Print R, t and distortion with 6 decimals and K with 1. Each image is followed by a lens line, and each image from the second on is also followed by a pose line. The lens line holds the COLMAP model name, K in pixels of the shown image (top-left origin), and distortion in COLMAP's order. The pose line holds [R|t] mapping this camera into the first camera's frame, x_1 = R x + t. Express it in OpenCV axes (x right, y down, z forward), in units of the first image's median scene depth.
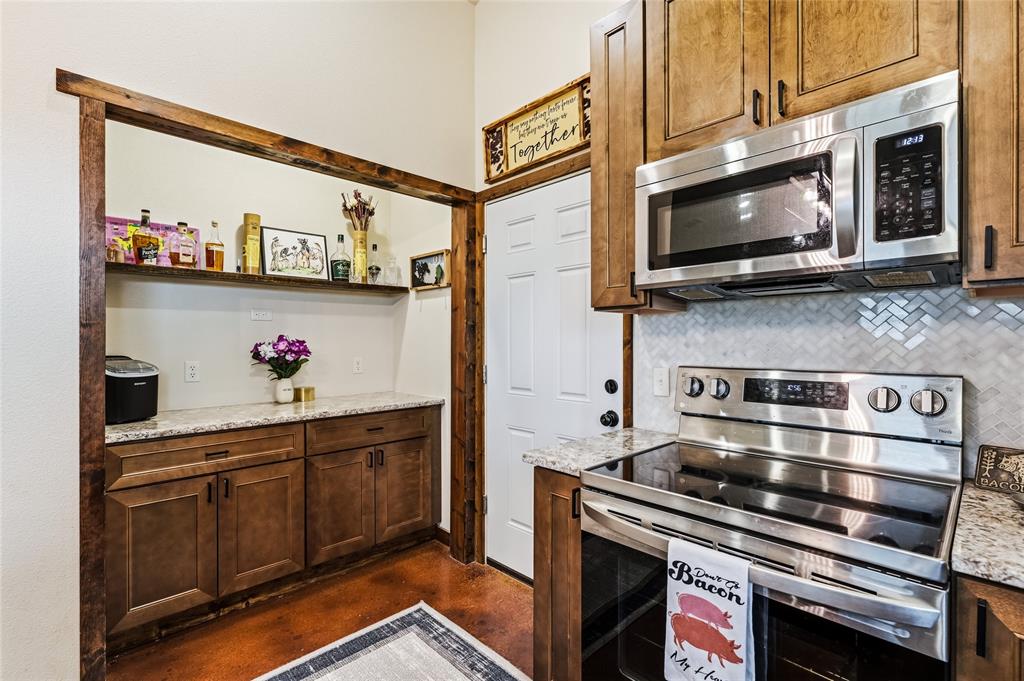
lens RADIAL K [[460.2, 0, 514.2], [0, 460.2, 341.5], [0, 0, 1]] dist [-0.007372, 0.000548]
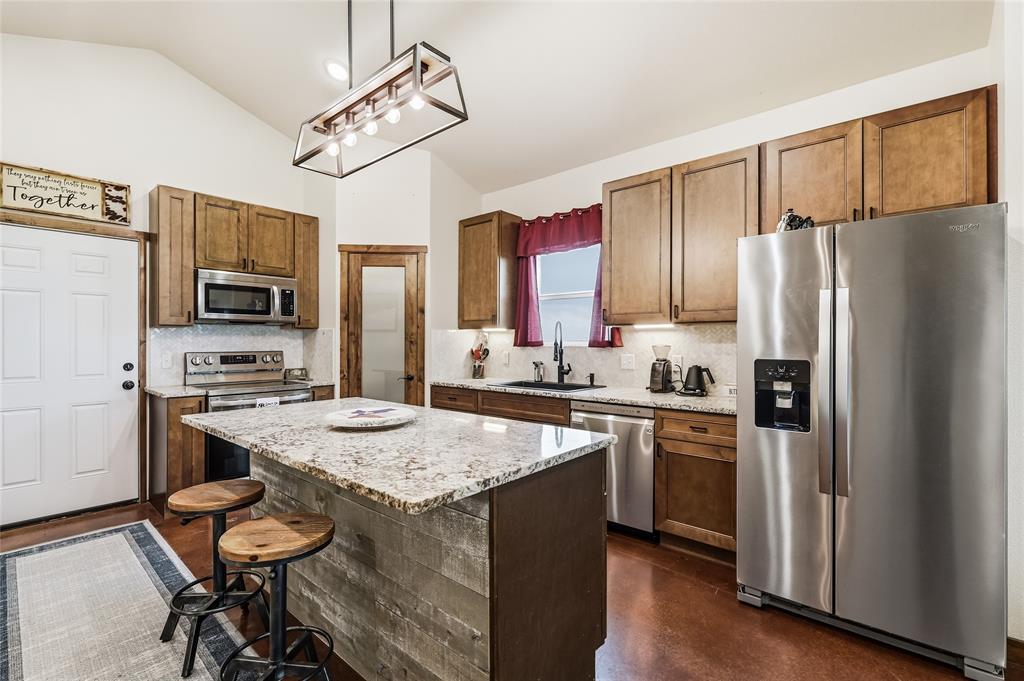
lens RADIAL K [[460.2, 0, 514.7], [0, 460.2, 343.1], [0, 0, 1]] dist [-0.007372, 0.000548]
pose [[-0.074664, -0.001413, 0.997208, -1.848884], [-0.000122, 0.999999, 0.001408, 0.004393], [-0.997209, -0.000017, -0.074664, -0.387798]]
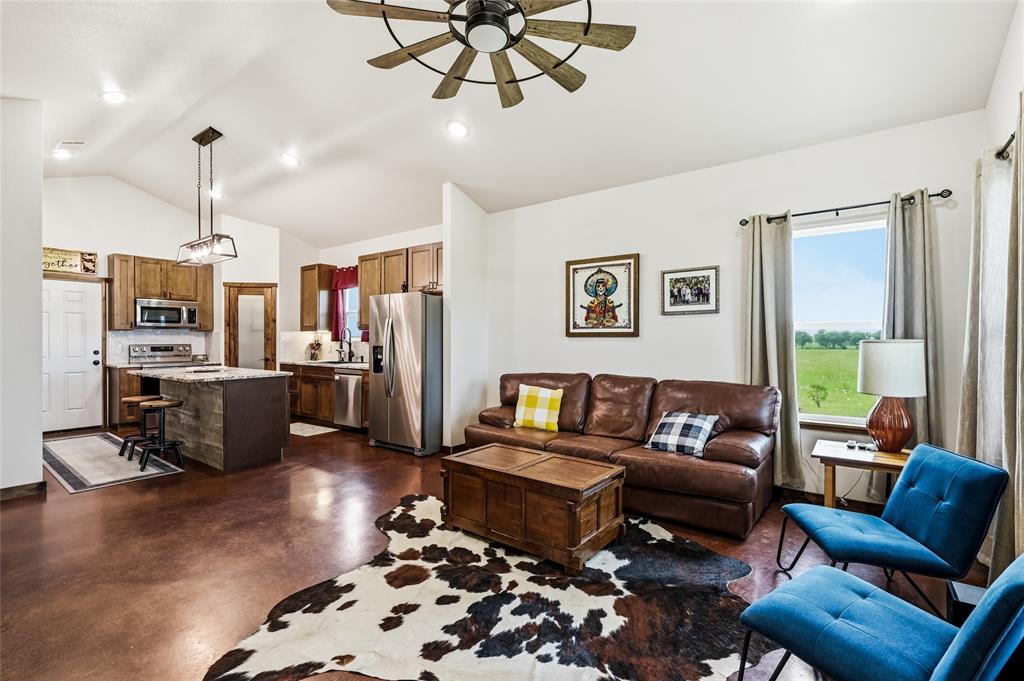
lens RADIAL K [[460.2, 0, 516.1], [0, 460.2, 342.1], [0, 0, 1]] dist [-0.007372, 0.000548]
pose [[-0.147904, -0.006213, 0.988982, -3.775881], [0.000760, 0.999979, 0.006396, 0.007662], [-0.989001, 0.001698, -0.147897, -1.589928]]
